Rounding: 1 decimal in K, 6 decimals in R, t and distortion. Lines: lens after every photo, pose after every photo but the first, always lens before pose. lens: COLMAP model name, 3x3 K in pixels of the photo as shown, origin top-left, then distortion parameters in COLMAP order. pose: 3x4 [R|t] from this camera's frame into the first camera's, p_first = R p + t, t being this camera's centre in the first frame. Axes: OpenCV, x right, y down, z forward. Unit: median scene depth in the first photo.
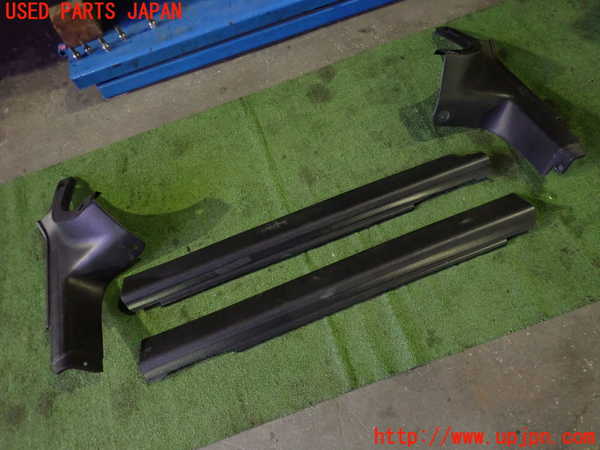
lens RADIAL K [[441.7, 0, 296.7], [0, 441.7, 225.2], [0, 0, 1]] dist [0.010696, -0.006643]
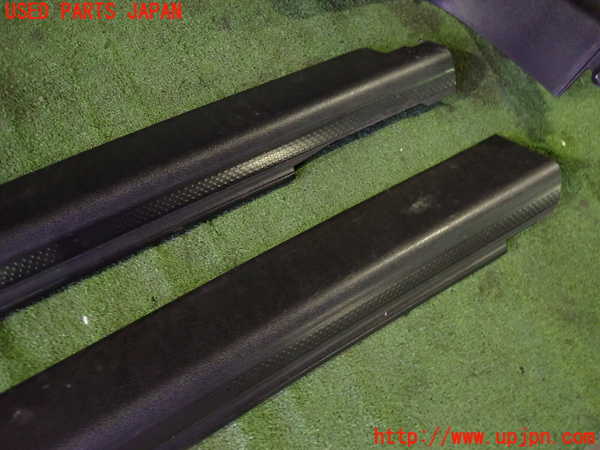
lens RADIAL K [[441.7, 0, 297.2], [0, 441.7, 228.0], [0, 0, 1]] dist [0.010696, -0.006643]
pose [[0.938188, -0.083848, 0.335817, 0.127347], [0.041124, 0.990345, 0.132382, -0.044747], [-0.343675, -0.110389, 0.932578, 0.614729]]
